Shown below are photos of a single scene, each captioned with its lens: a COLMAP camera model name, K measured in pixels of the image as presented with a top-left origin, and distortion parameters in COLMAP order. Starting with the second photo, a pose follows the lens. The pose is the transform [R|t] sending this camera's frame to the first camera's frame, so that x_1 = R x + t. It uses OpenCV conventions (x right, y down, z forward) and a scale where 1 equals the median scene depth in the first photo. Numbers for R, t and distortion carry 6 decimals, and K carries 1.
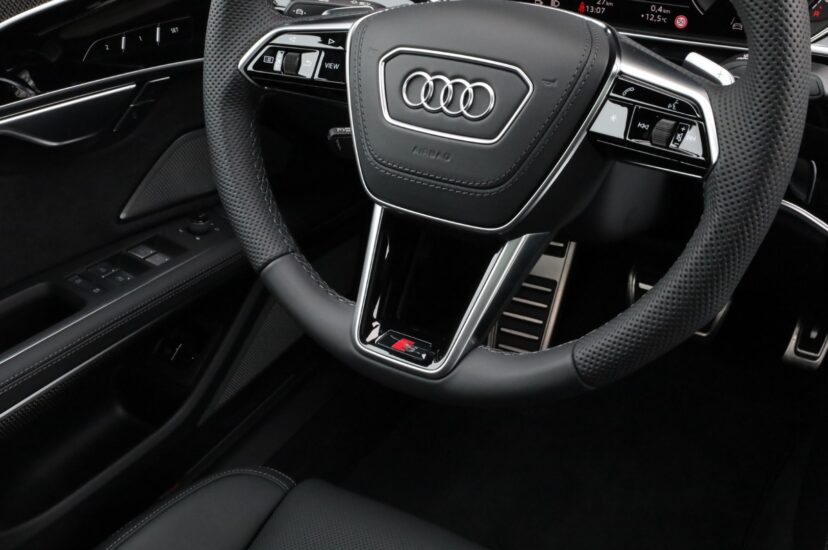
lens RADIAL K [[873.6, 0, 414.0], [0, 873.6, 275.0], [0, 0, 1]] dist [-0.003958, 0.001545]
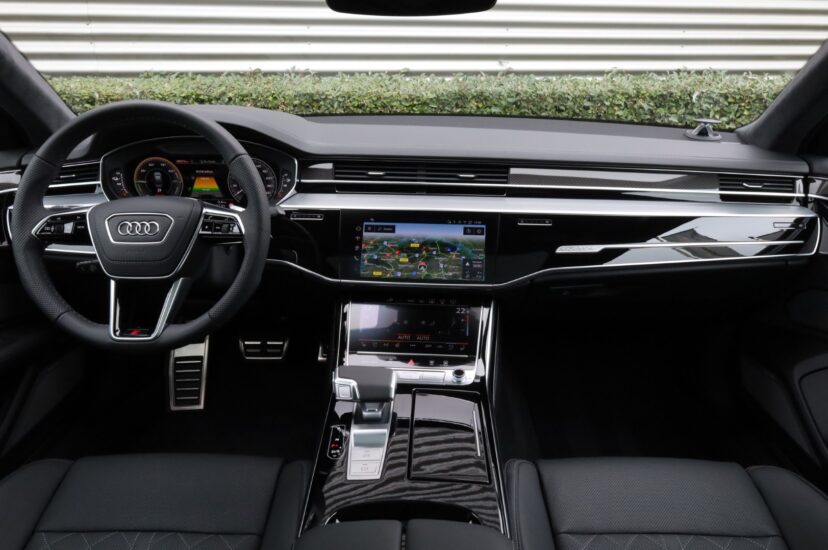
lens RADIAL K [[574.2, 0, 412.5], [0, 574.2, 266.7], [0, 0, 1]] dist [-0.003328, -0.000987]
pose [[0.845599, -0.133003, 0.516984, -0.156161], [0.262185, 0.947082, -0.185187, 0.393527], [-0.464996, 0.292140, 0.835723, -0.695586]]
